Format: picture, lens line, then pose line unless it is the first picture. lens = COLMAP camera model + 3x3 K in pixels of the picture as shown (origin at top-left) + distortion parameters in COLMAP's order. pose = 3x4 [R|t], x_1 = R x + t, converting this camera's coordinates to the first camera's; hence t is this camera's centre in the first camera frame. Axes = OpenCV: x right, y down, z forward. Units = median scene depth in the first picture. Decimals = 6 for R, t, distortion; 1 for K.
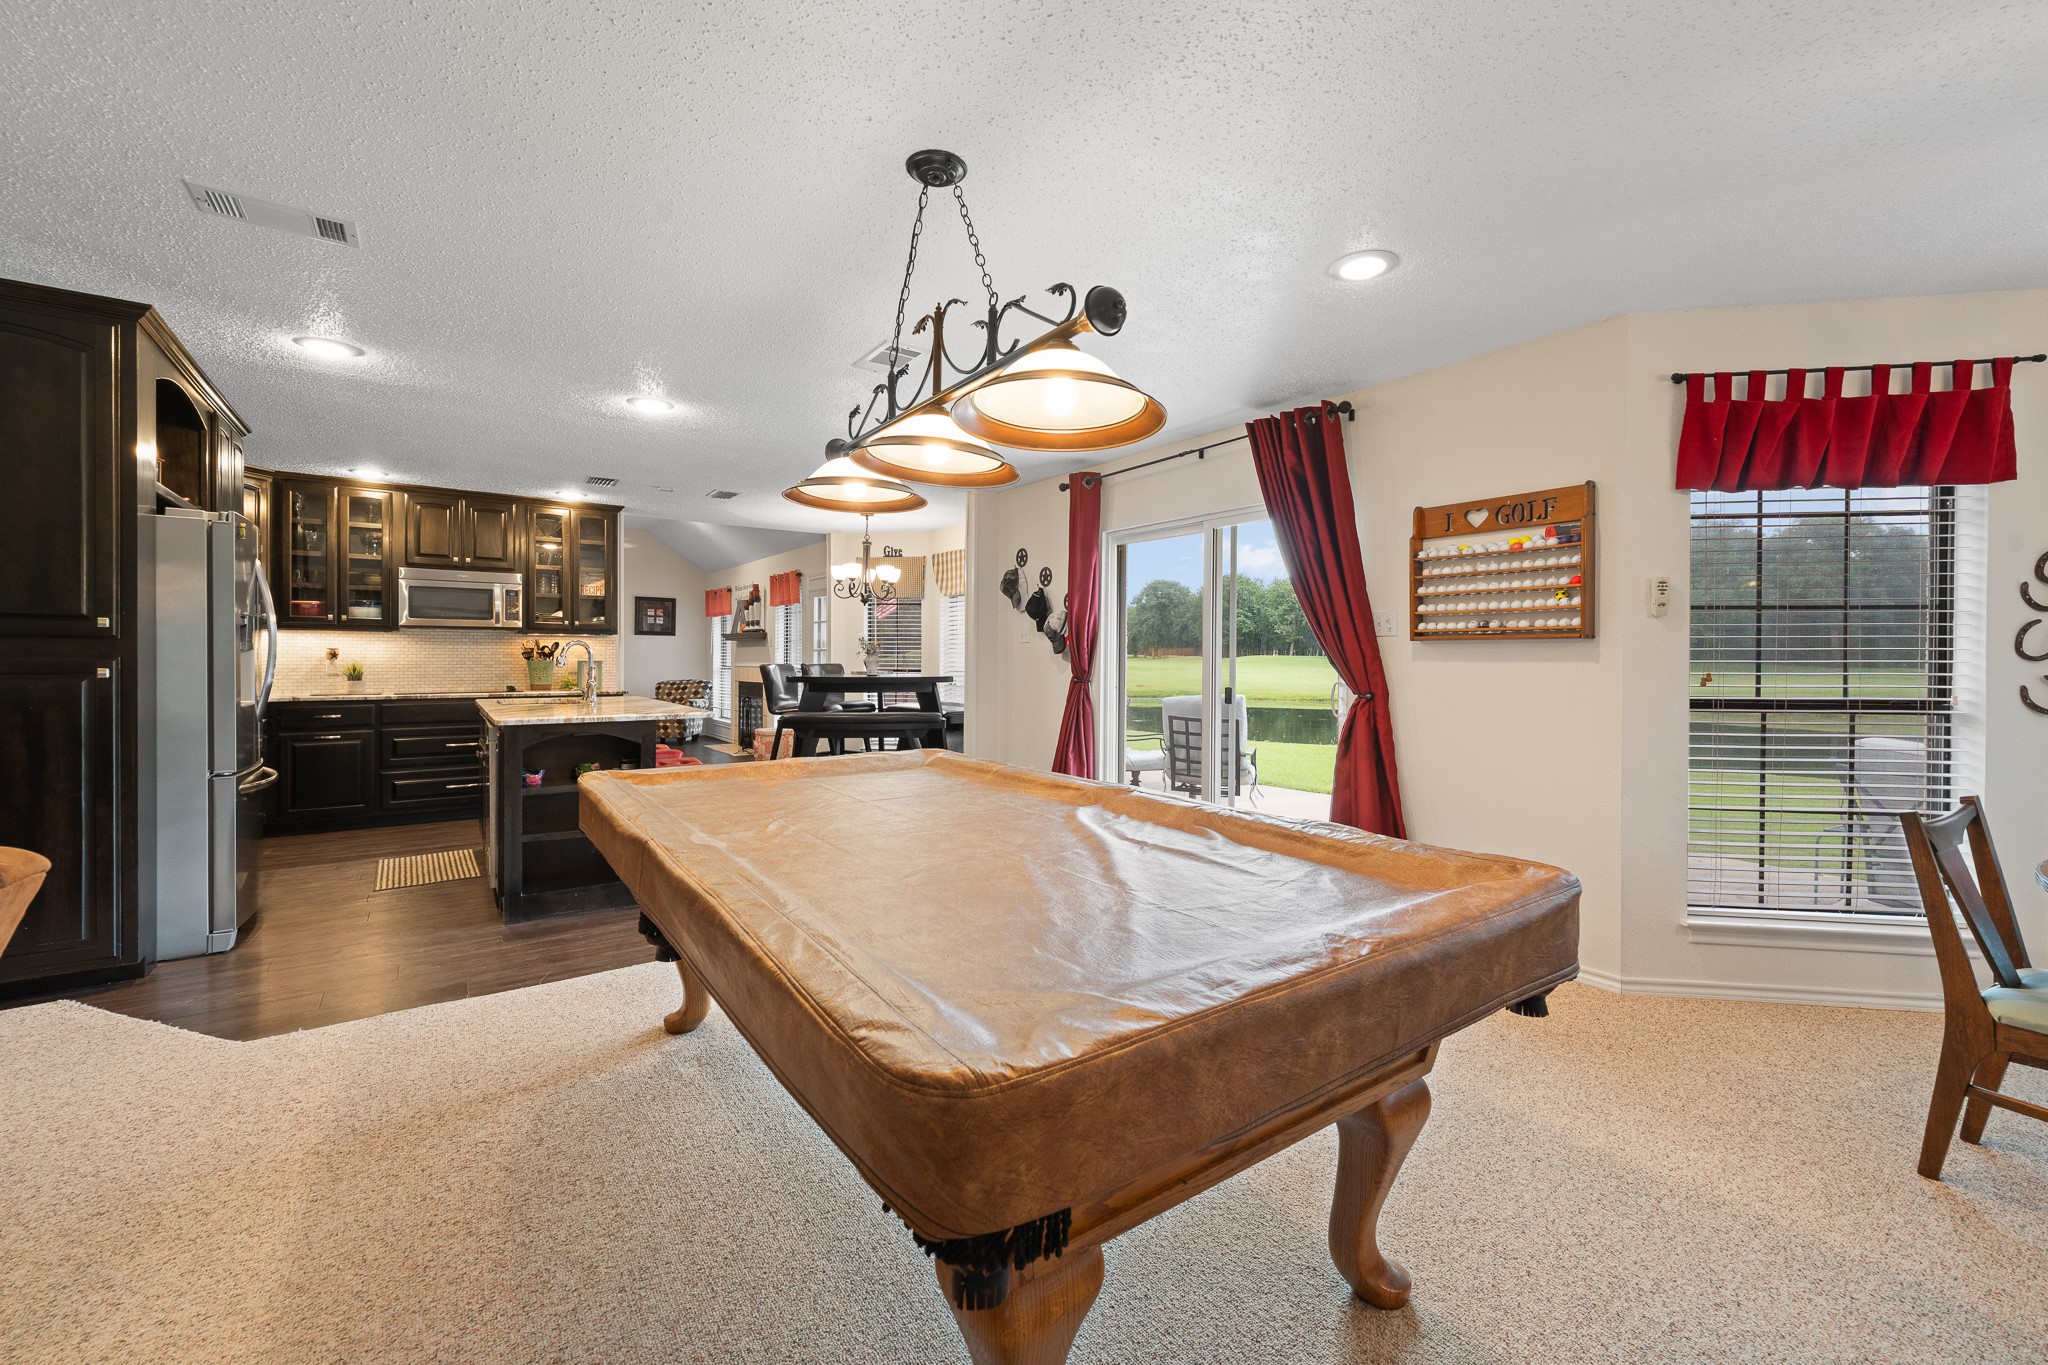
lens RADIAL K [[832.8, 0, 1033.4], [0, 832.8, 660.7], [0, 0, 1]] dist [-0.005127, 0.000920]
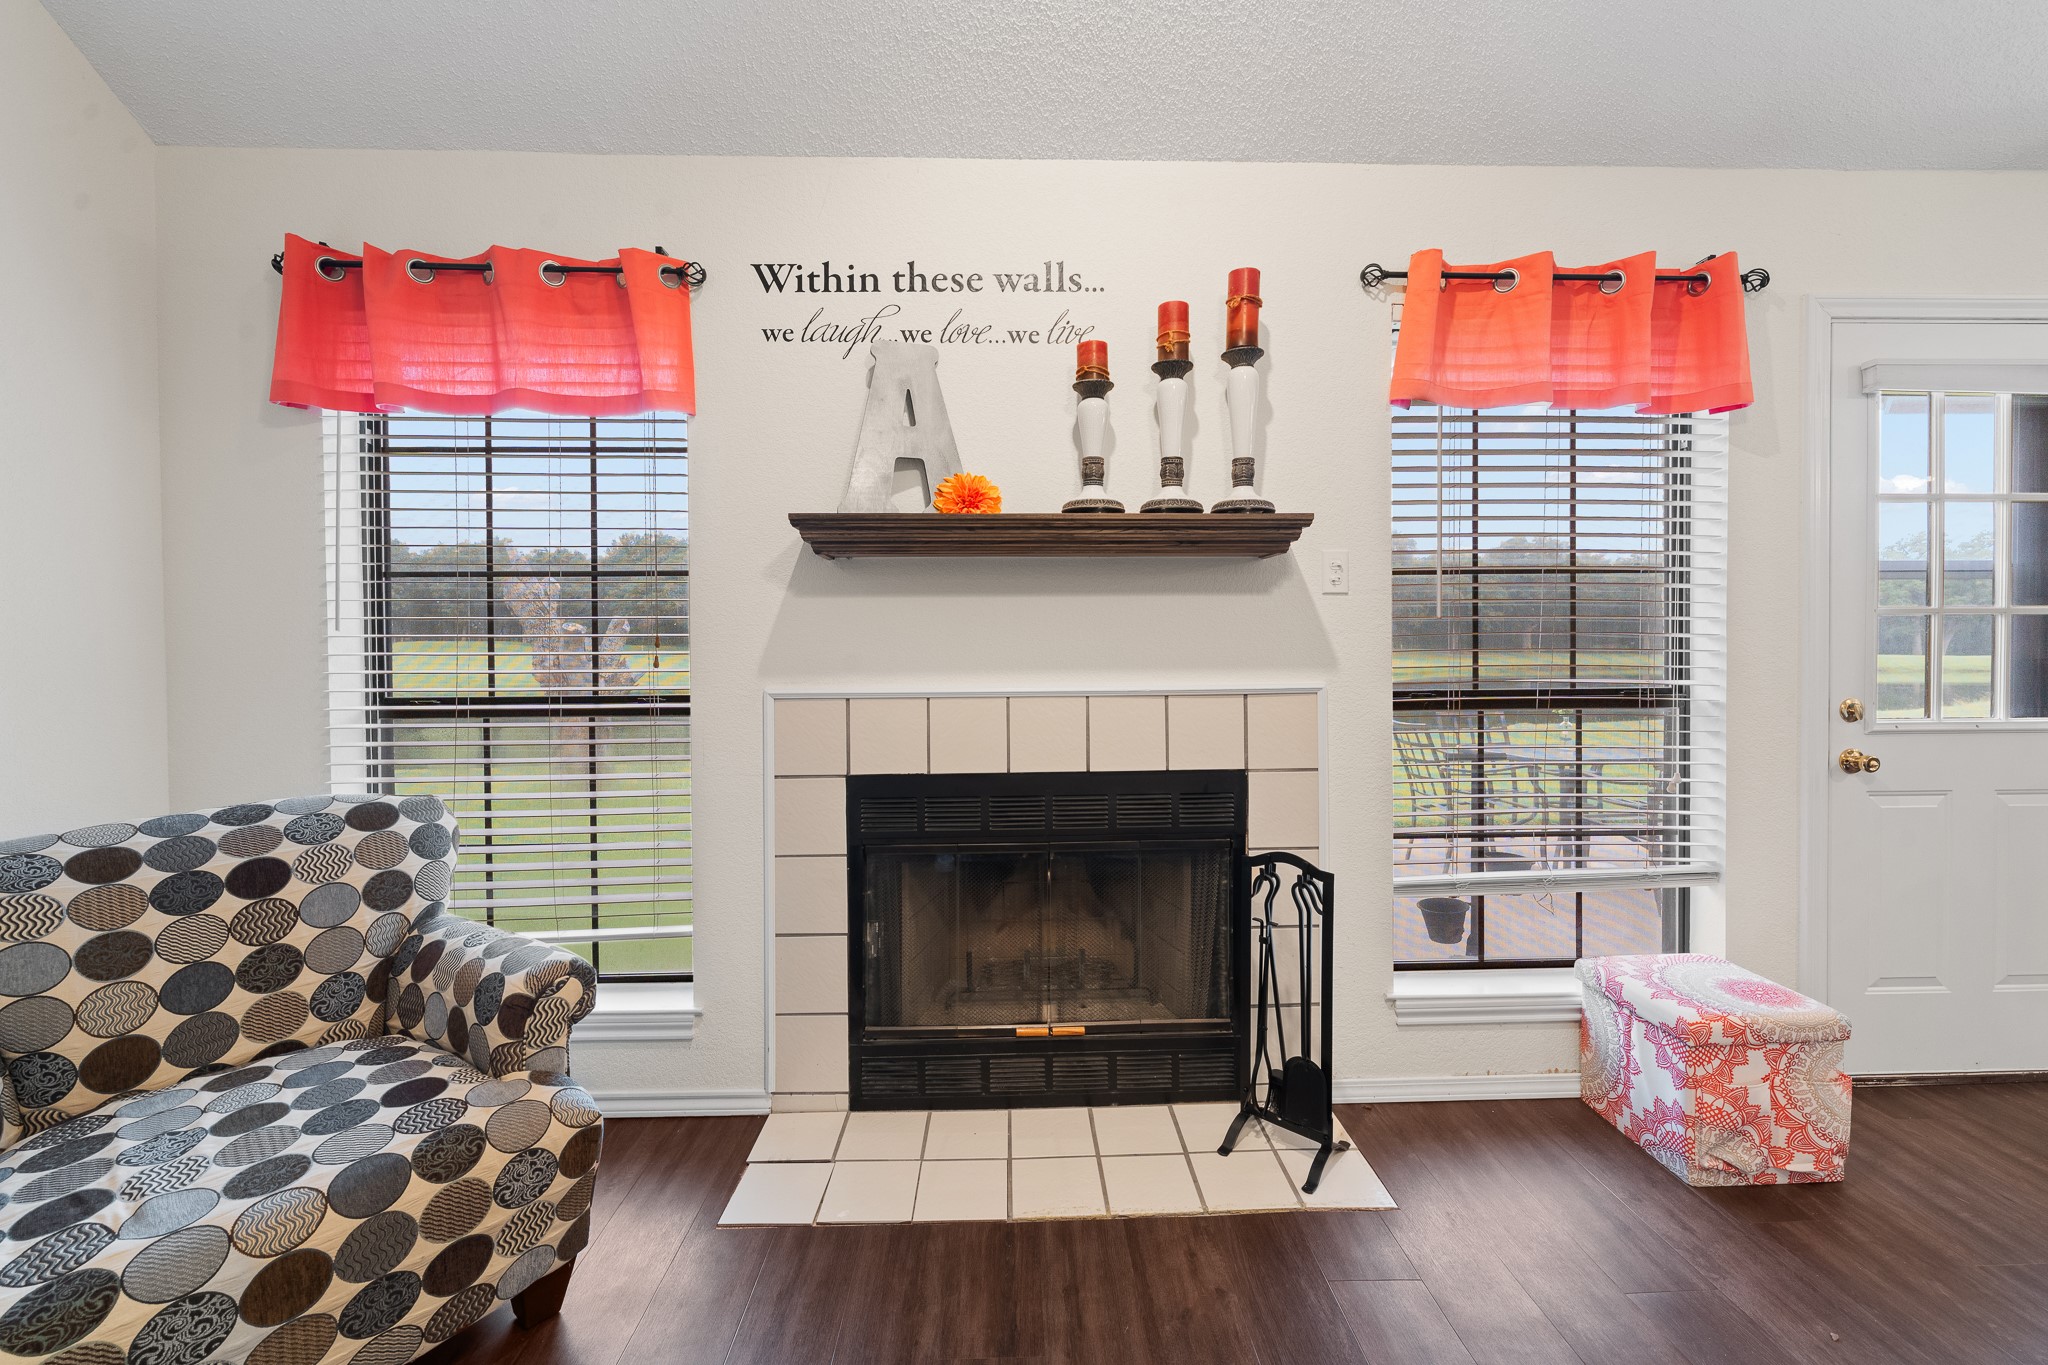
lens RADIAL K [[832.8, 0, 1032.4], [0, 832.8, 664.0], [0, 0, 1]] dist [-0.005127, 0.000920]
pose [[0.565757, -0.026382, 0.824150, -0.928084], [0.009060, 0.999627, 0.025779, -0.008869], [-0.824522, -0.007118, 0.565785, 1.634197]]
